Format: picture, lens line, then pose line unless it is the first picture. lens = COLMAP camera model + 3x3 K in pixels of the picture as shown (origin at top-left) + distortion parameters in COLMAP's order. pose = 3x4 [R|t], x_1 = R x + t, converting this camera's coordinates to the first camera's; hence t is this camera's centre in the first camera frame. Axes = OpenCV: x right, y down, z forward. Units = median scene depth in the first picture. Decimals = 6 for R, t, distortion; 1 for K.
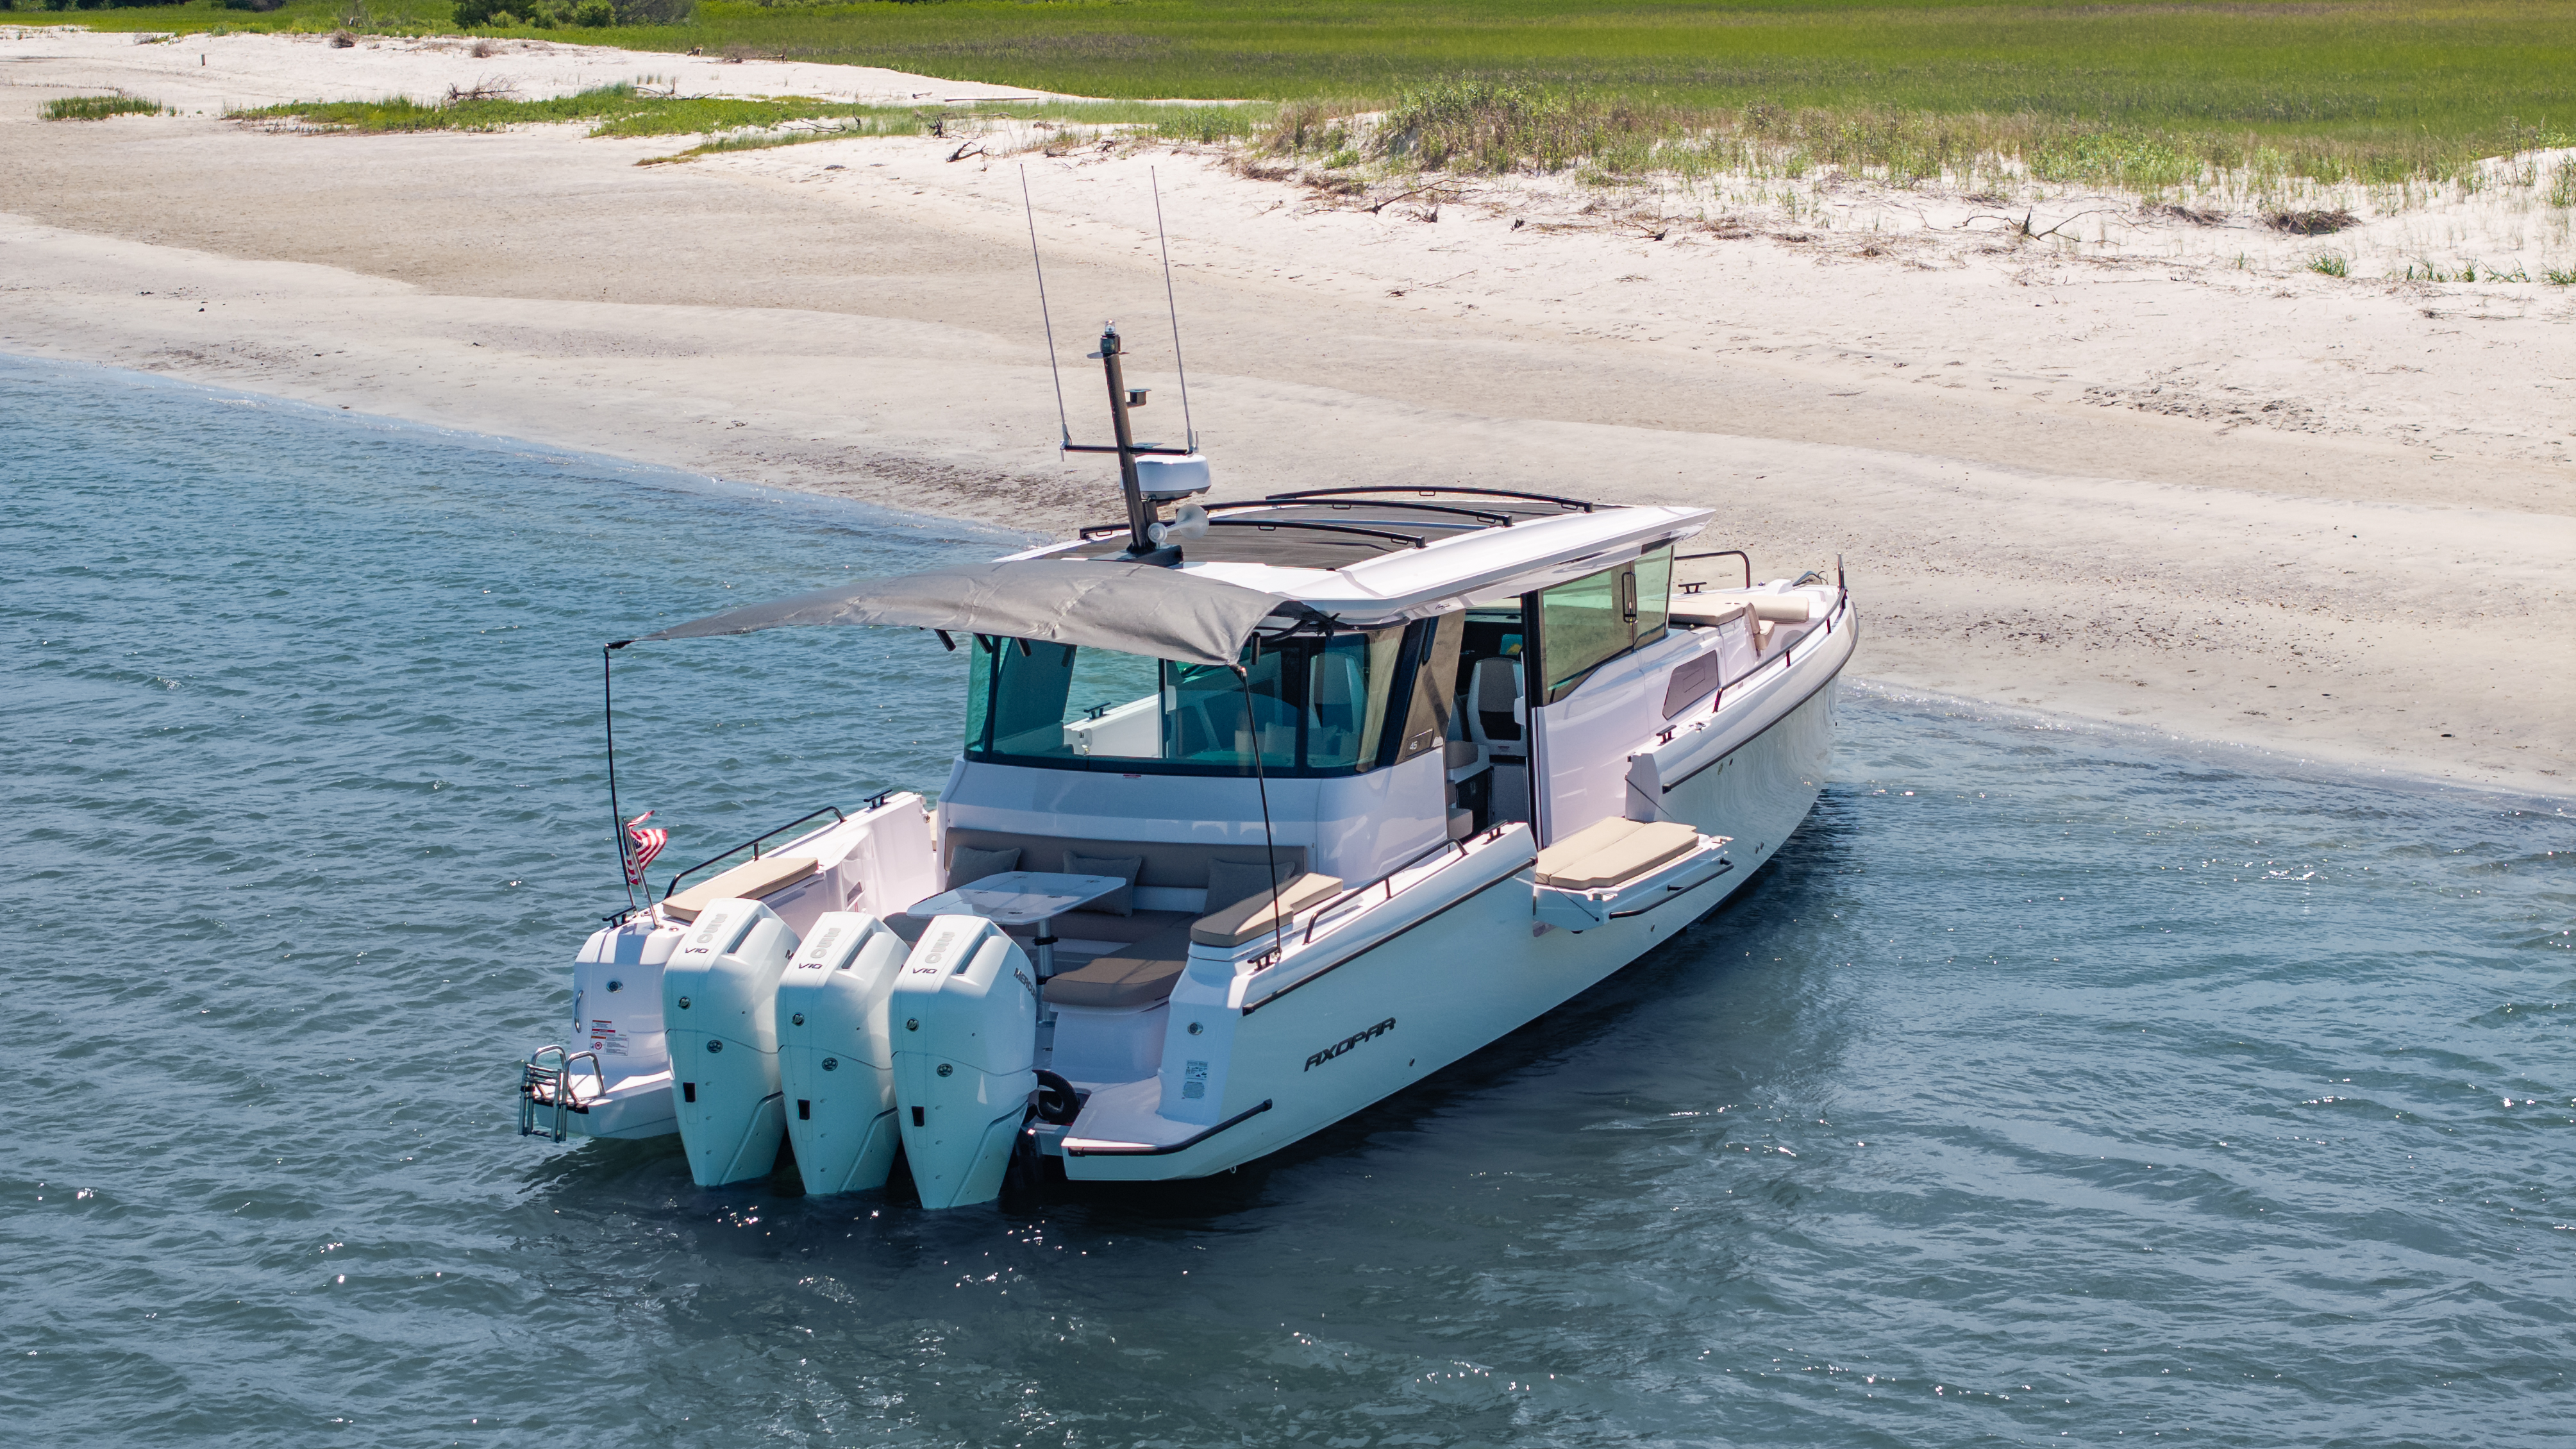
lens RADIAL K [[4995.0, 0, 1304.8], [0, 4995.0, 736.5], [0, 0, 1]] dist [-0.065071, 0.000000]
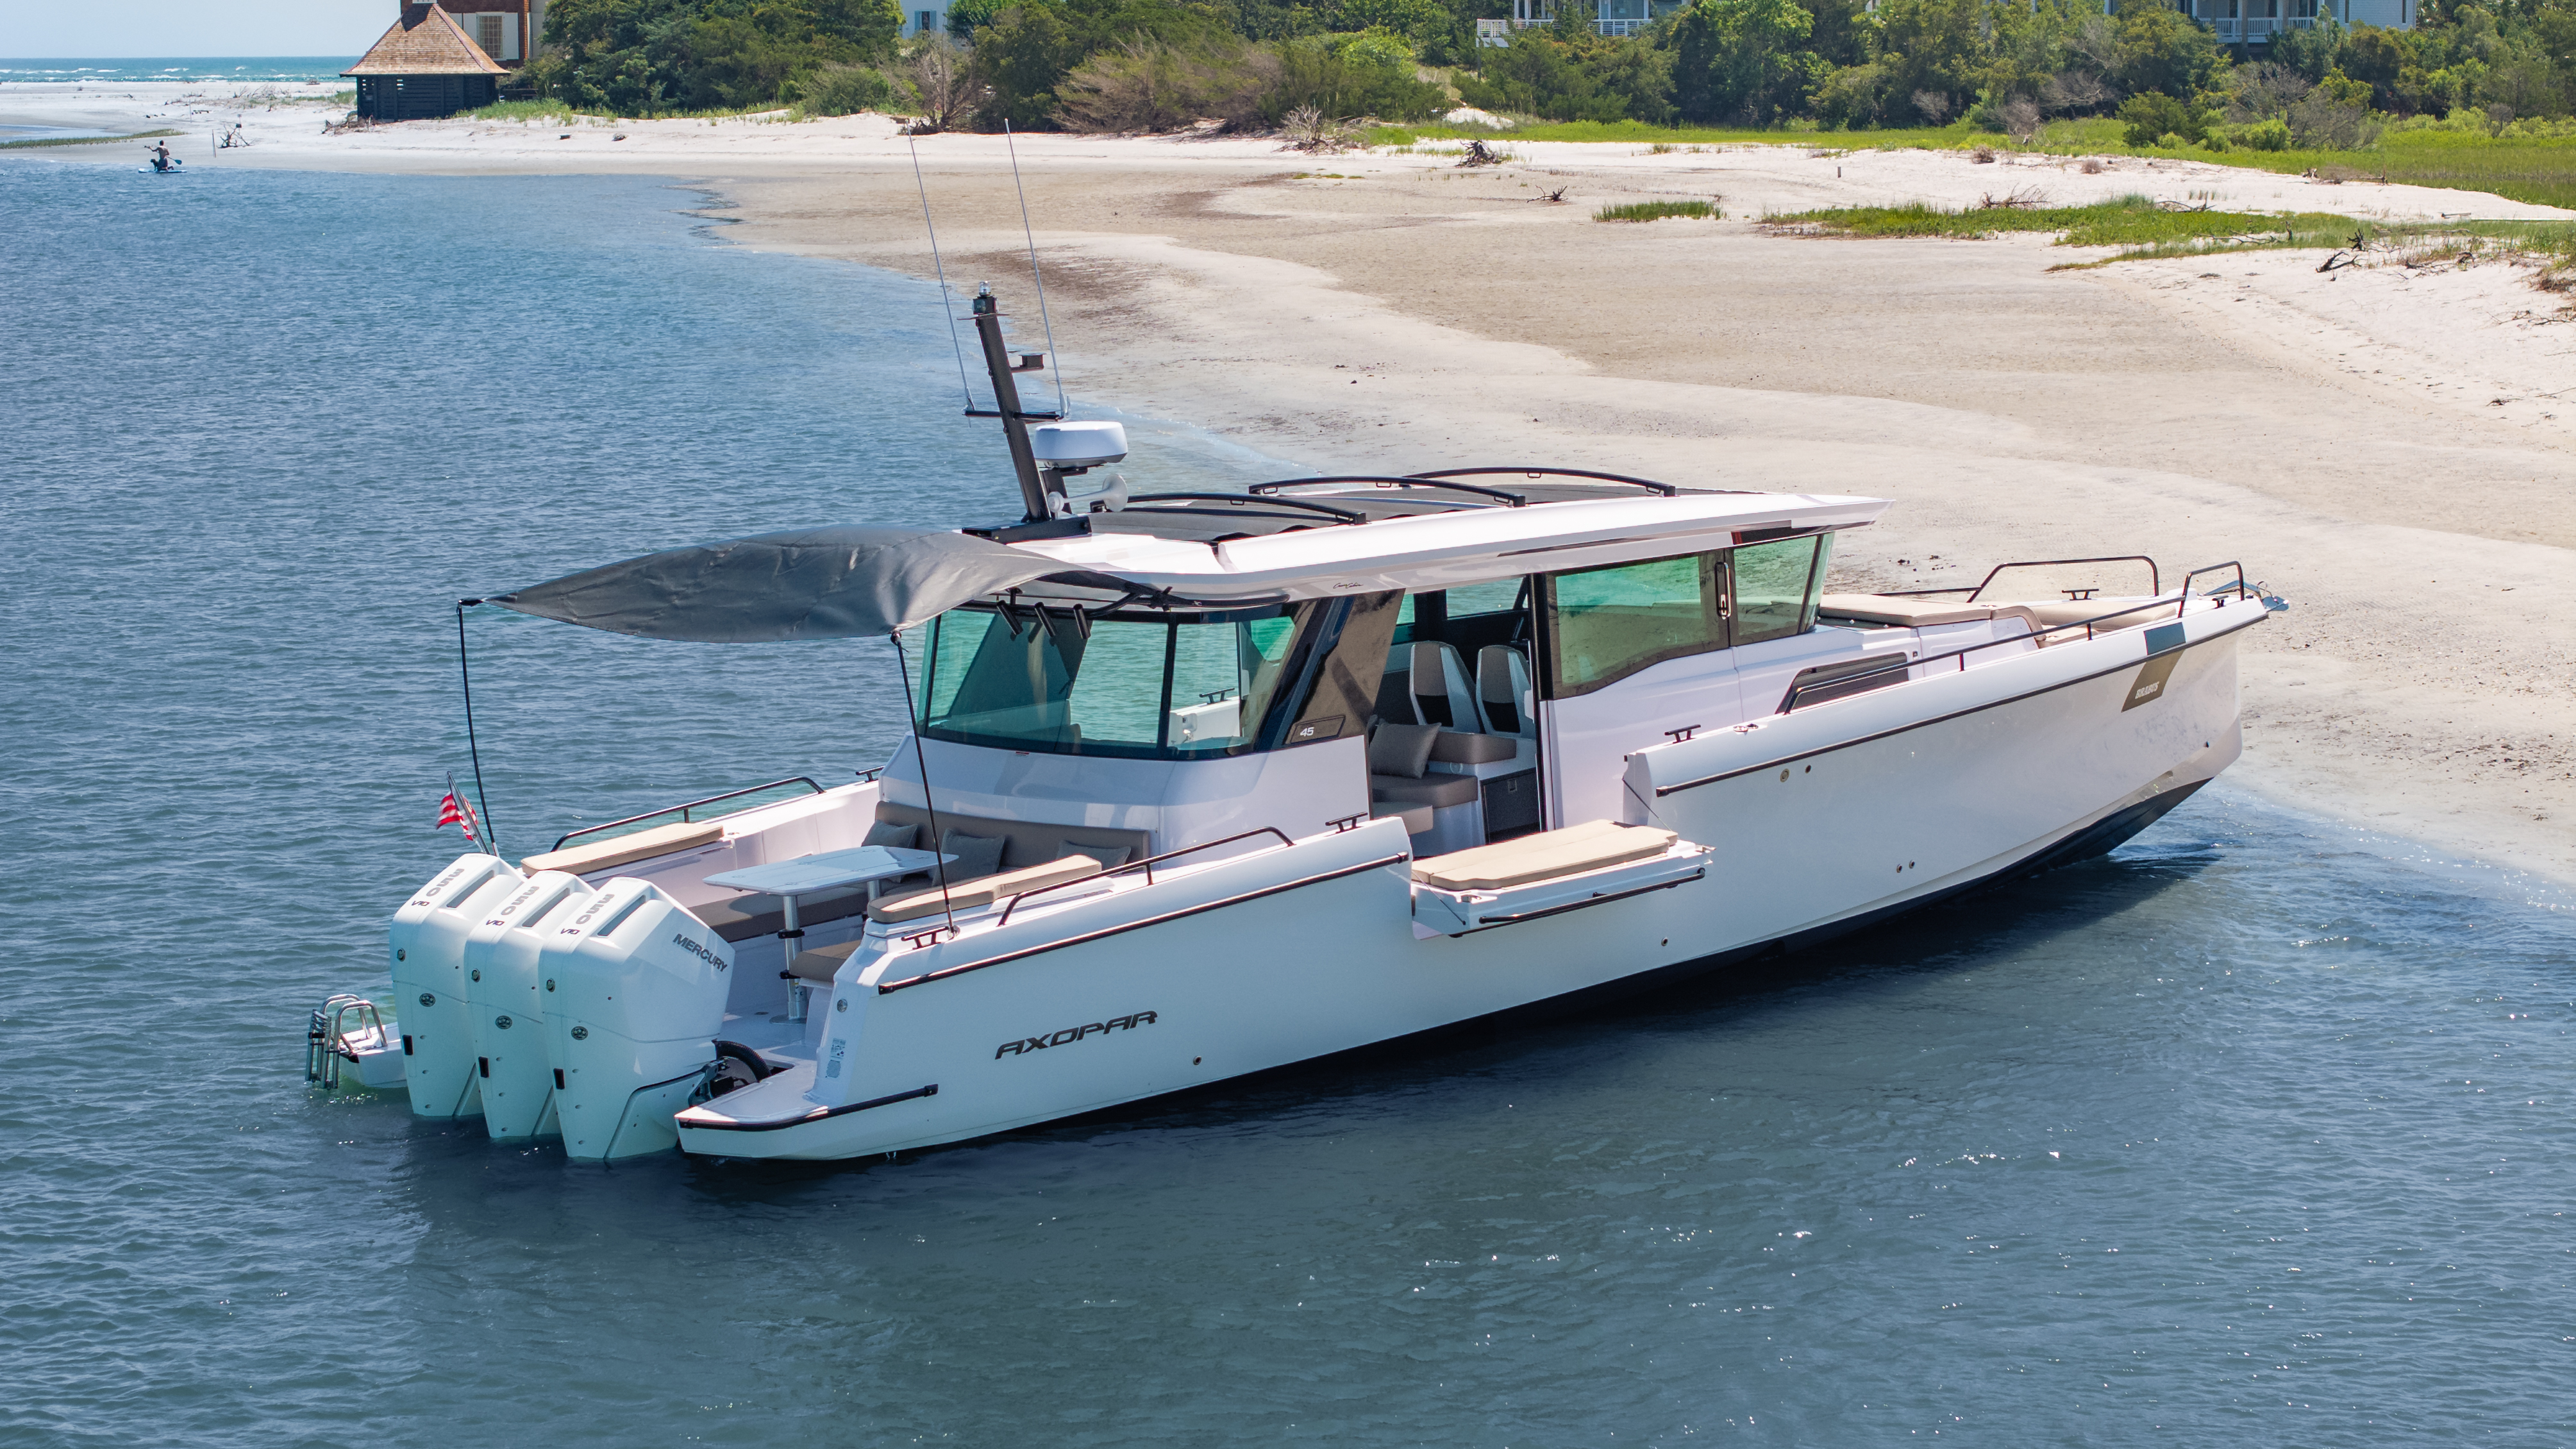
lens RADIAL K [[4995.0, 0, 1290.8], [0, 4995.0, 718.1], [0, 0, 1]] dist [-0.065071, 0.000000]
pose [[0.928012, 0.027588, -0.371529, 0.352357], [-0.033346, 0.999403, -0.009080, 0.007604], [0.371056, 0.020816, 0.928377, 0.116454]]
